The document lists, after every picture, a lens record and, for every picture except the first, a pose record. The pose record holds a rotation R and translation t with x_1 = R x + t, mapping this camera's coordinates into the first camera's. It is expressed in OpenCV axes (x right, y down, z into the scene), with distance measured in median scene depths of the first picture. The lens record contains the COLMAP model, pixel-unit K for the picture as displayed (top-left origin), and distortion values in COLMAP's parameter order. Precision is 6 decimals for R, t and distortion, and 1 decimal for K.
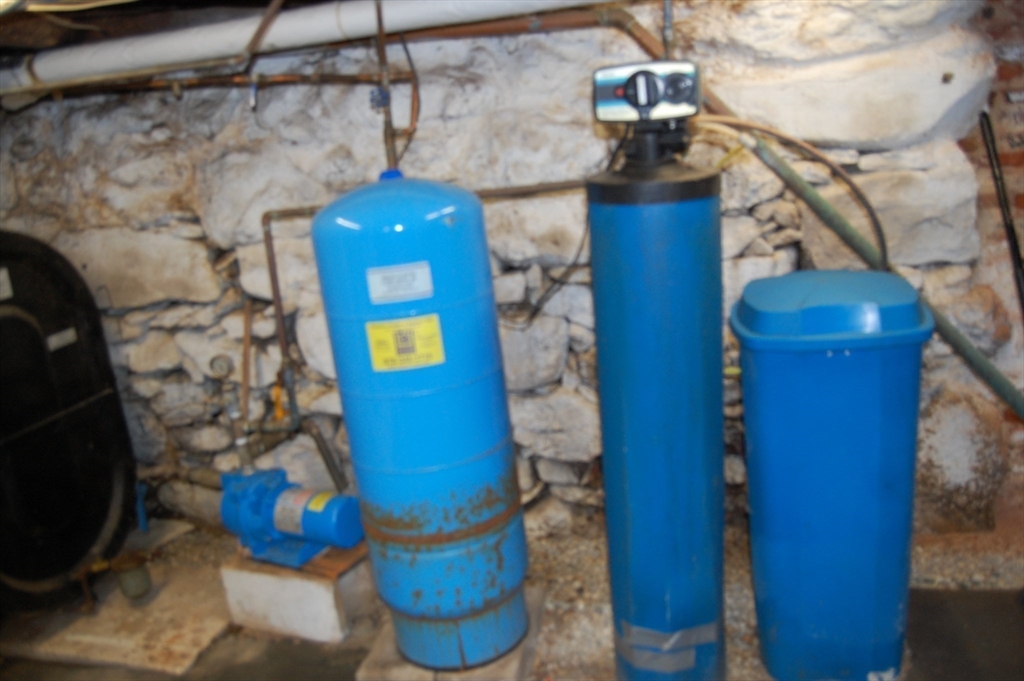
lens RADIAL K [[839.6, 0, 512.0], [0, 839.6, 340.5], [0, 0, 1]] dist [-0.101887, 0.052332]
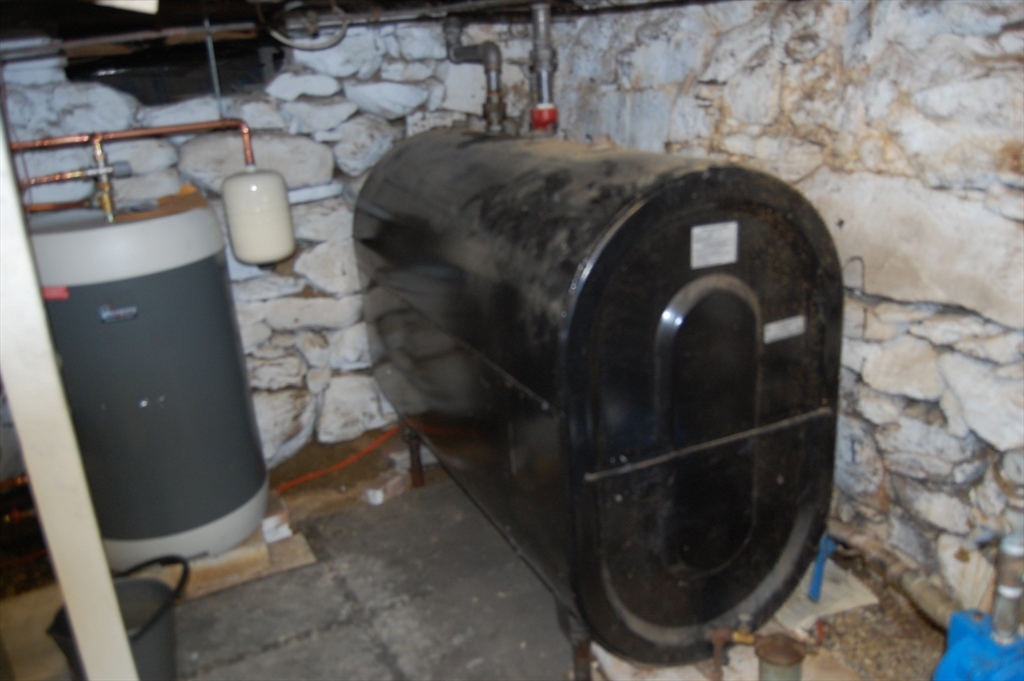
lens RADIAL K [[839.6, 0, 512.0], [0, 839.6, 340.5], [0, 0, 1]] dist [-0.101887, 0.052332]
pose [[0.659066, 0.289673, -0.694061, -0.189071], [-0.202009, 0.957120, 0.207639, -0.085257], [0.724447, 0.003359, 0.689322, 0.311086]]
